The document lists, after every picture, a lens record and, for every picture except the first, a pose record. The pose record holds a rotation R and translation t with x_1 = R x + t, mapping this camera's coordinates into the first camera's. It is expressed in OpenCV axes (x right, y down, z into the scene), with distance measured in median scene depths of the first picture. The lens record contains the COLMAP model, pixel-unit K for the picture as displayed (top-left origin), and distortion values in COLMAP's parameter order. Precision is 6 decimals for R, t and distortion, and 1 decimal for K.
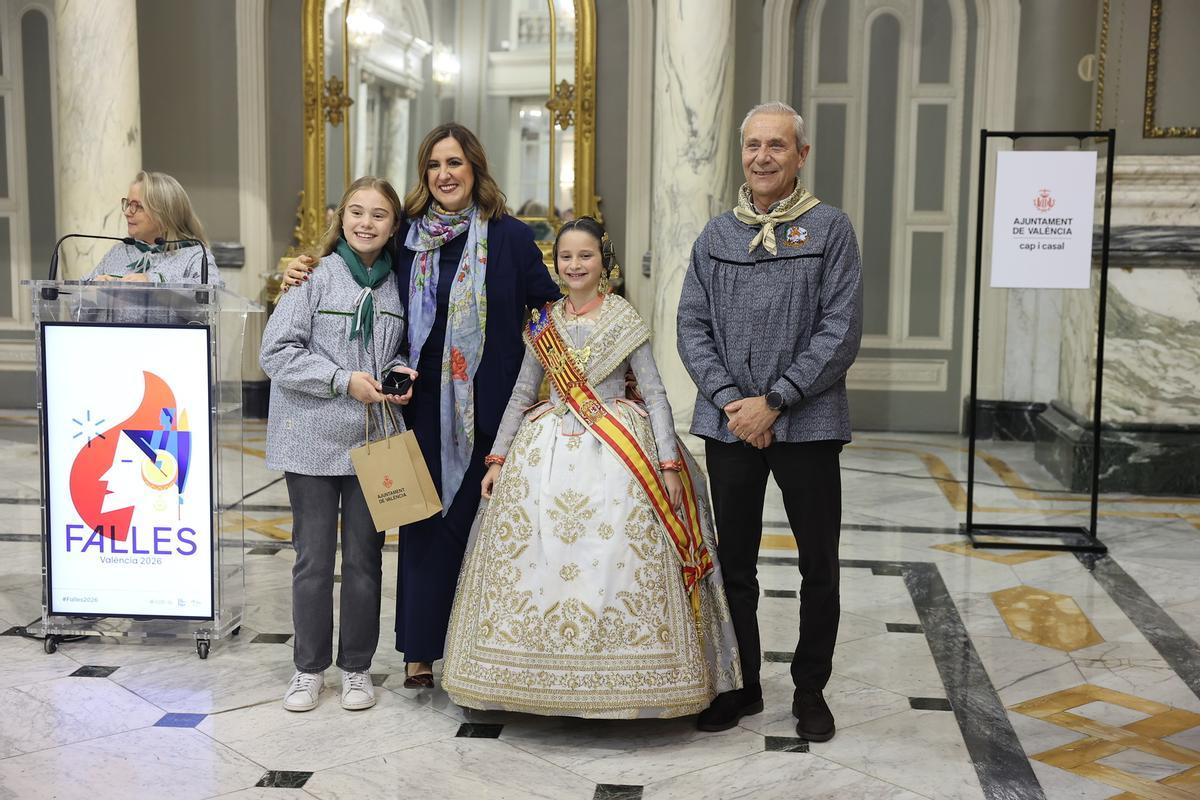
lens RADIAL K [[1613.6, 0, 600.0], [0, 1613.6, 400.0], [0, 0, 1]] dist [0.109814, 0.000320]
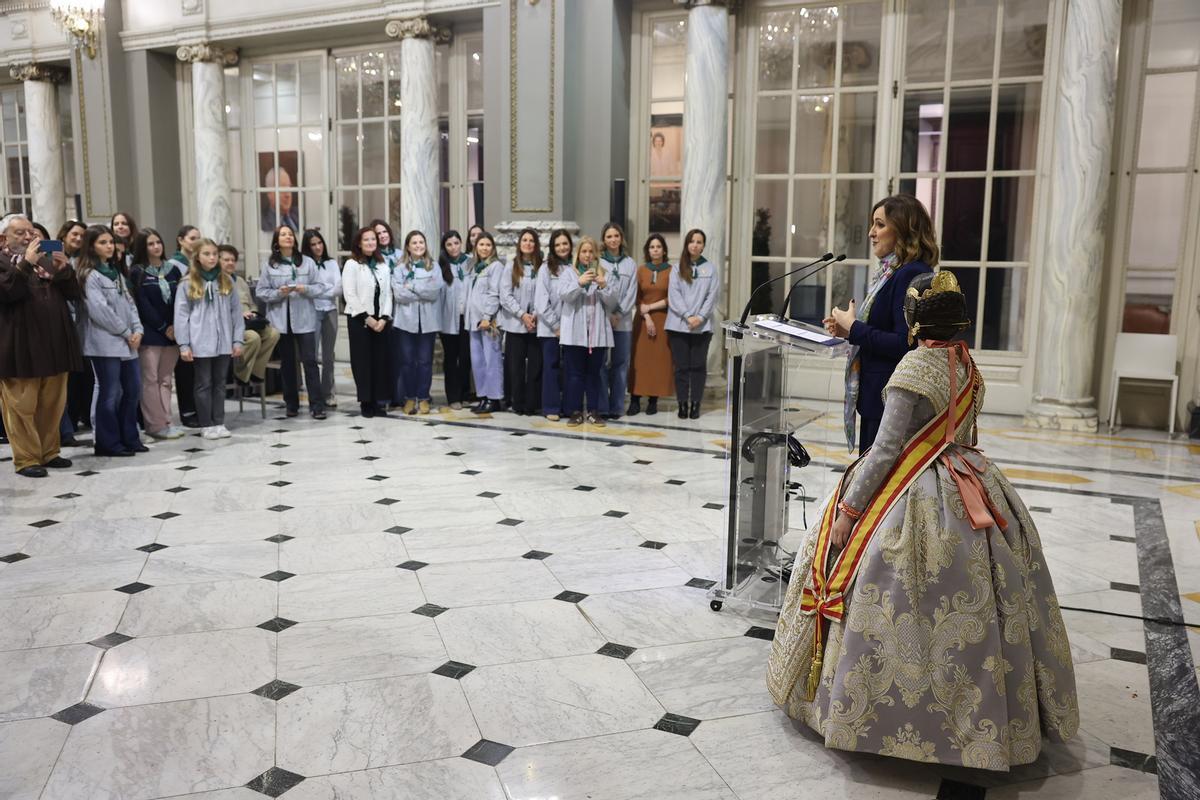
lens RADIAL K [[1043.5, 0, 600.0], [0, 1043.5, 400.0], [0, 0, 1]] dist [-0.014149, 0.006760]
pose [[-0.398538, 0.119844, -0.909288, 0.321353], [-0.123519, 0.975380, 0.182693, -0.086962], [0.908796, 0.185125, -0.373923, 0.749660]]
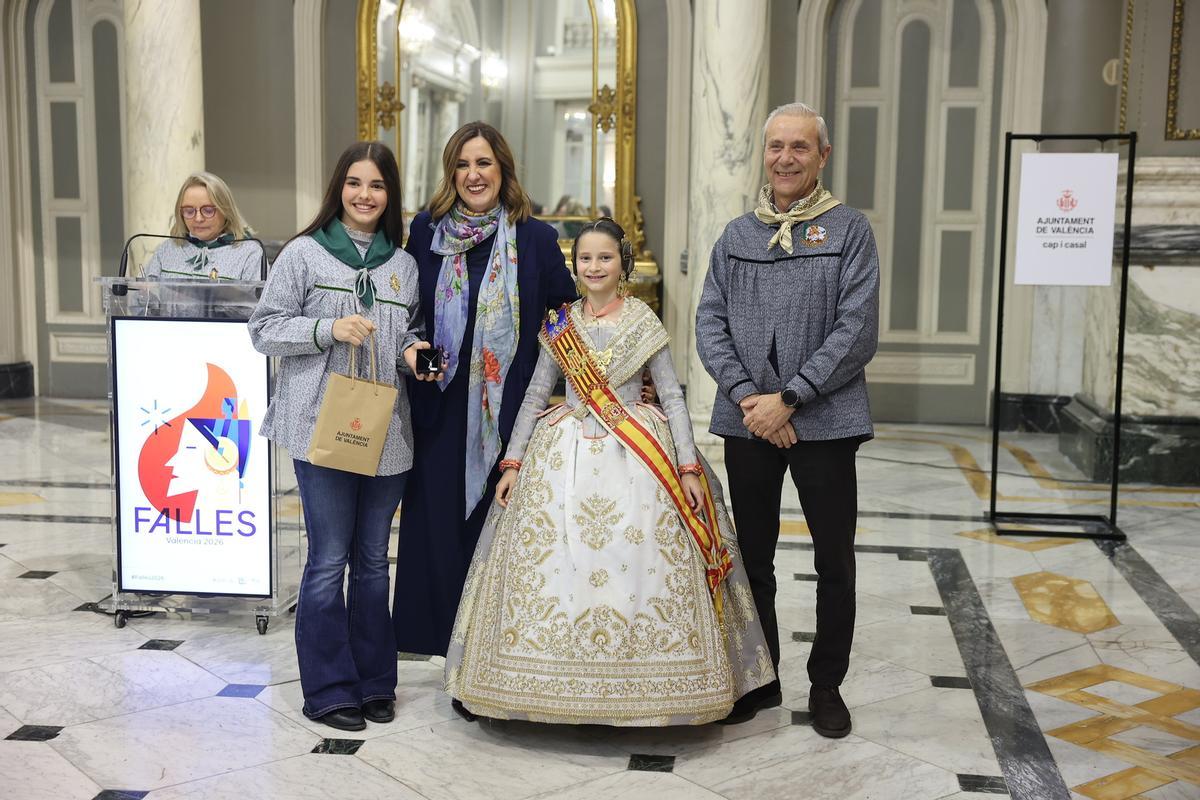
lens RADIAL K [[1560.9, 0, 600.0], [0, 1560.9, 400.0], [0, 0, 1]] dist [0.094962, 0.019158]
pose [[0.999636, 0.003165, -0.026798, 0.002146], [-0.003038, 0.999984, 0.004762, 0.000493], [0.026813, -0.004679, 0.999630, -0.010673]]
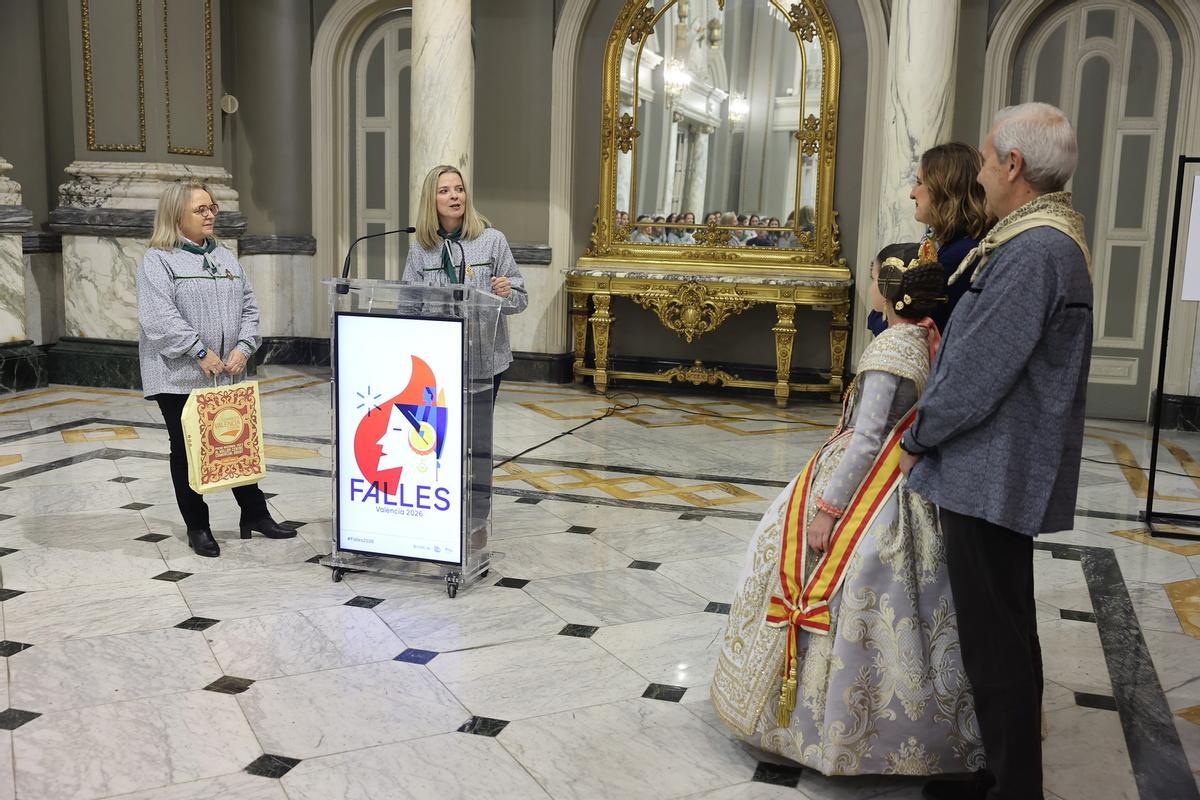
lens RADIAL K [[1204.6, 0, 600.0], [0, 1204.6, 400.0], [0, 0, 1]] dist [-0.009272, 0.070190]
pose [[0.976940, 0.045067, -0.208705, 0.025499], [-0.038326, 0.998608, 0.036231, -0.014006], [0.210048, -0.027397, 0.977307, 0.101888]]
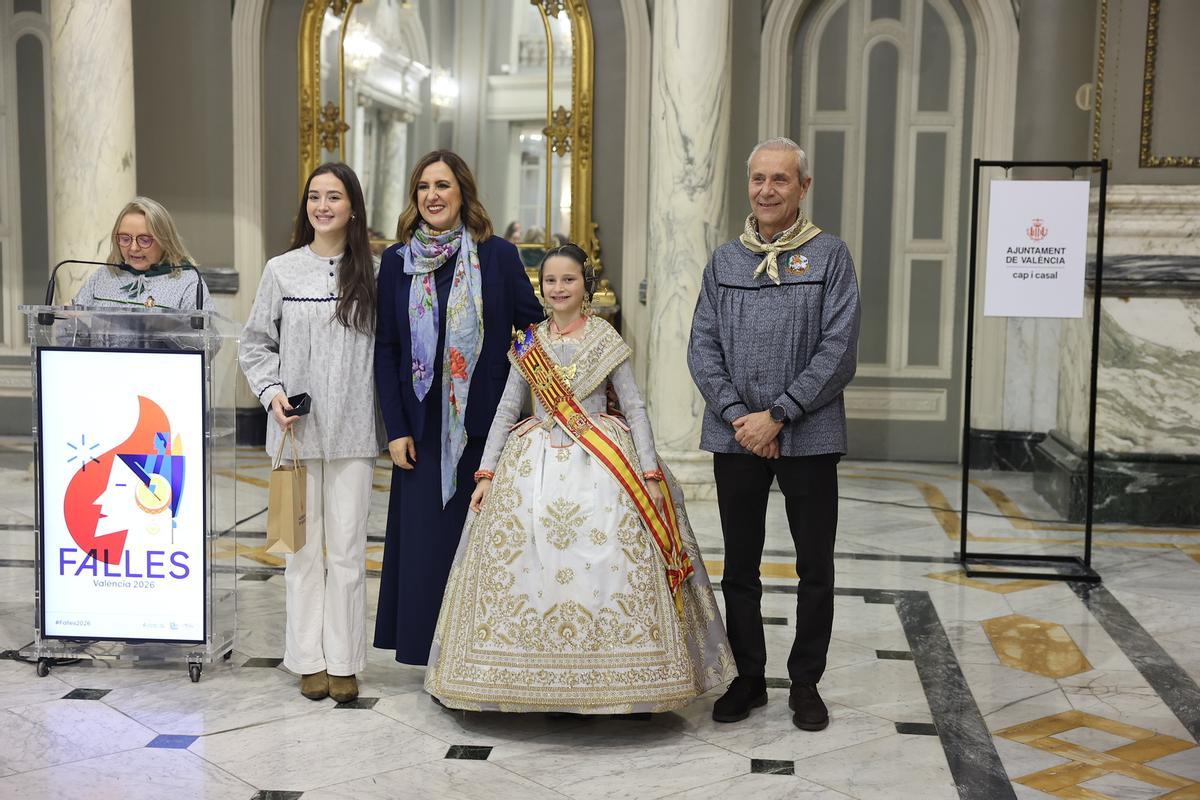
lens RADIAL K [[1657.9, 0, 600.0], [0, 1657.9, 400.0], [0, 0, 1]] dist [0.114978, 0.015249]
pose [[0.999993, 0.003654, -0.001215, 0.004430], [-0.003675, 0.999826, -0.018279, 0.001730], [0.001148, 0.018284, 0.999832, -0.022895]]
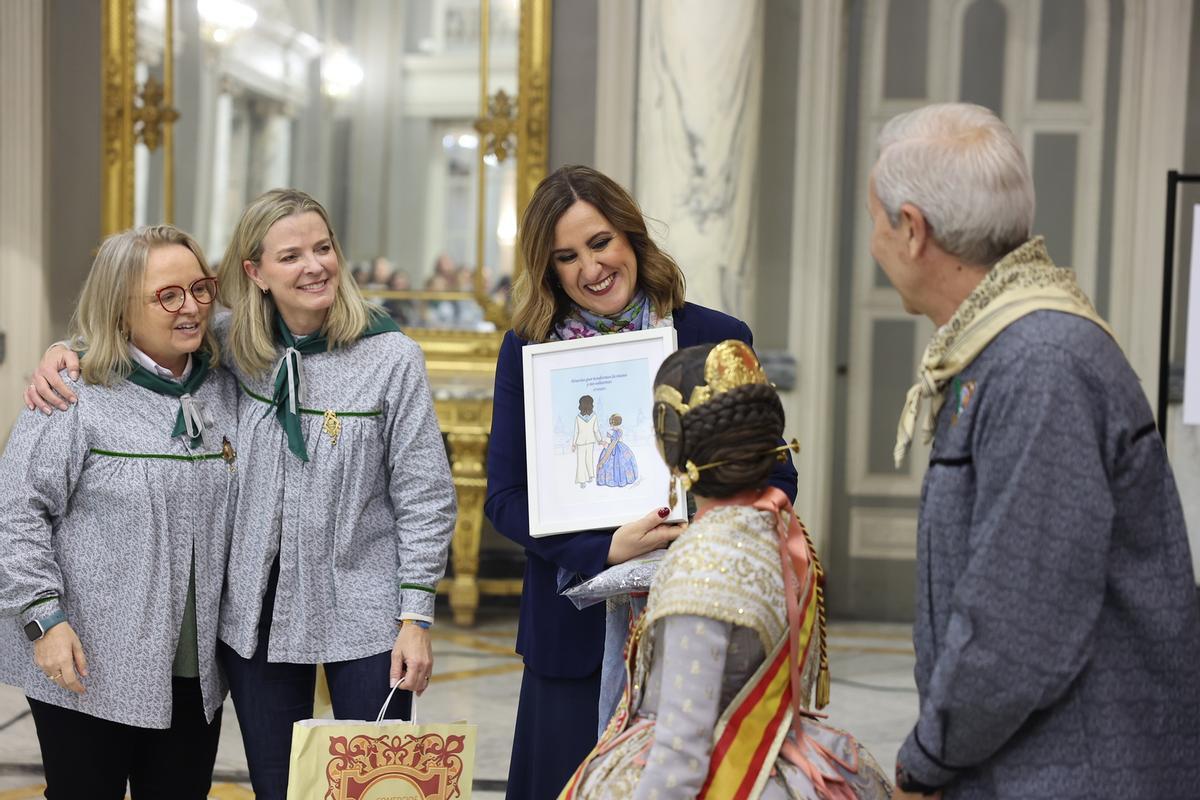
lens RADIAL K [[2160.1, 0, 600.0], [0, 2160.1, 400.0], [0, 0, 1]] dist [0.206540, 0.082653]
pose [[0.999697, 0.011910, 0.021528, 0.000842], [-0.010645, 0.998264, -0.057931, -0.023220], [-0.022181, 0.057684, 0.998088, 0.144310]]
